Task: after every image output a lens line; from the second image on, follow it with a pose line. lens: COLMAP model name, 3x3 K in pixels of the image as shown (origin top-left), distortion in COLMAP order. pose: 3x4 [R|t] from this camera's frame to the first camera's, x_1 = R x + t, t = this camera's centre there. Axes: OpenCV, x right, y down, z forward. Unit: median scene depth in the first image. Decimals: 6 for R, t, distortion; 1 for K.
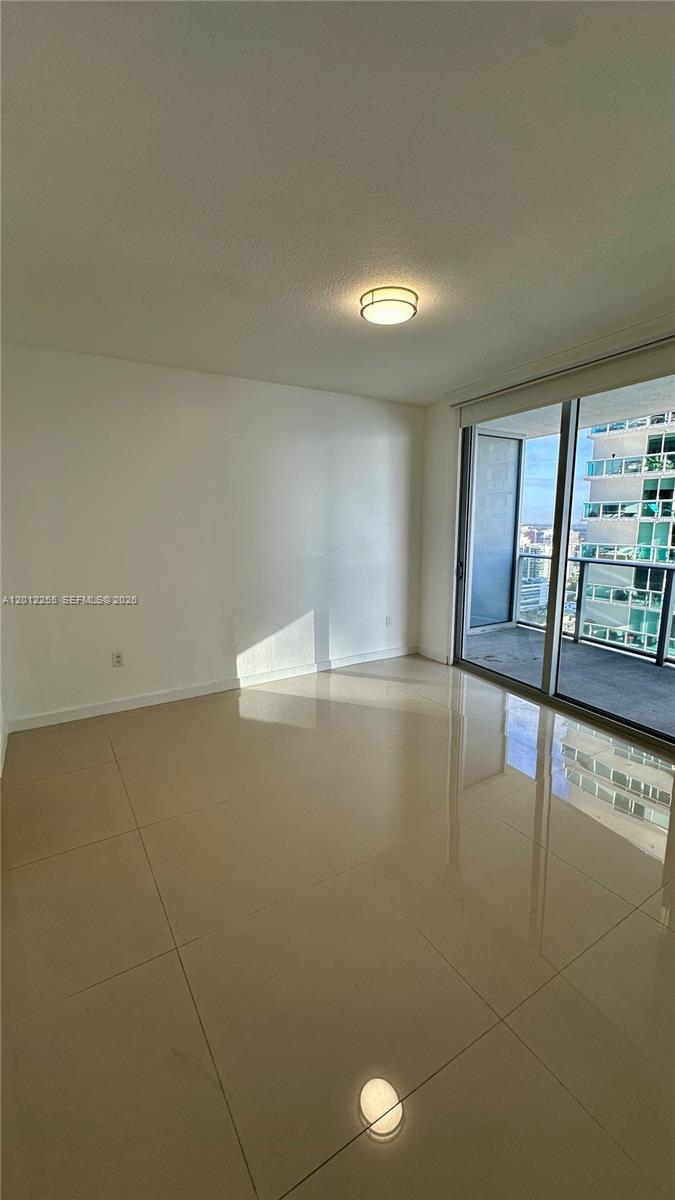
lens RADIAL K [[478.4, 0, 346.2], [0, 478.4, 597.1], [0, 0, 1]] dist [-0.002076, 0.000203]
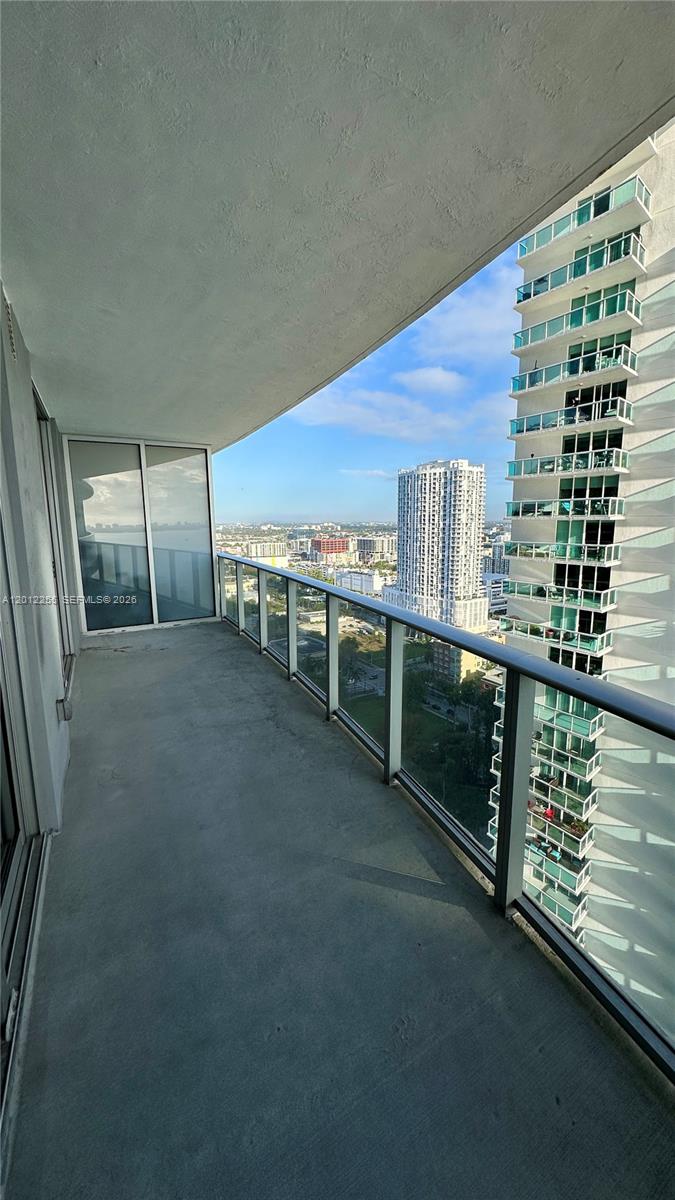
lens RADIAL K [[478.4, 0, 341.6], [0, 478.4, 597.8], [0, 0, 1]] dist [-0.002076, 0.000203]
pose [[0.999887, -0.012006, 0.009012, 0.142416], [0.011999, 0.999928, 0.000823, 0.002486], [-0.009022, -0.000715, 0.999959, -0.019951]]
